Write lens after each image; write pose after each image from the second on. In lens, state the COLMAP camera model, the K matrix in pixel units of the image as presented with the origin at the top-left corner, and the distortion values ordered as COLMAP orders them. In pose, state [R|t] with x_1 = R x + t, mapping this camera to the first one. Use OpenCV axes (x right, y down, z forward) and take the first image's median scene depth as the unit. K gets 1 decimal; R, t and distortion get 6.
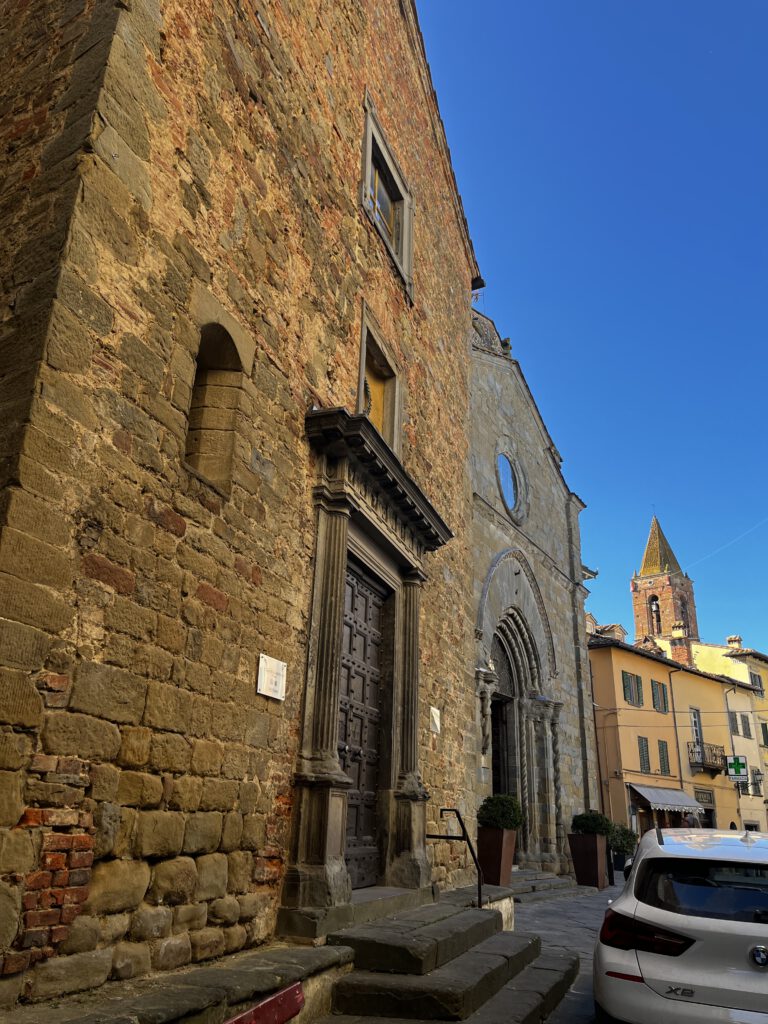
lens RADIAL K [[792.7, 0, 385.5], [0, 792.7, 511.4], [0, 0, 1]] dist [0.068189, -0.084606]
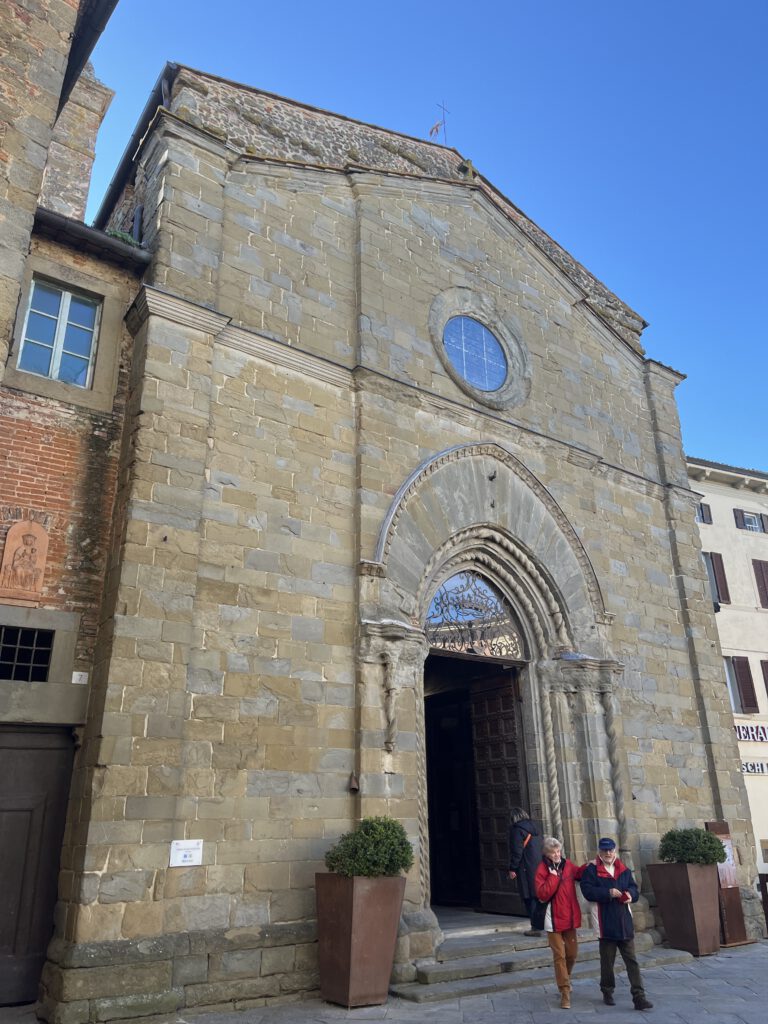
lens RADIAL K [[792.7, 0, 383.7], [0, 792.7, 511.6], [0, 0, 1]] dist [0.068189, -0.084606]
pose [[0.911185, -0.194346, -0.363278, 0.315229], [0.189272, 0.980656, -0.049893, 0.121229], [0.365948, -0.023297, 0.930344, 0.337383]]
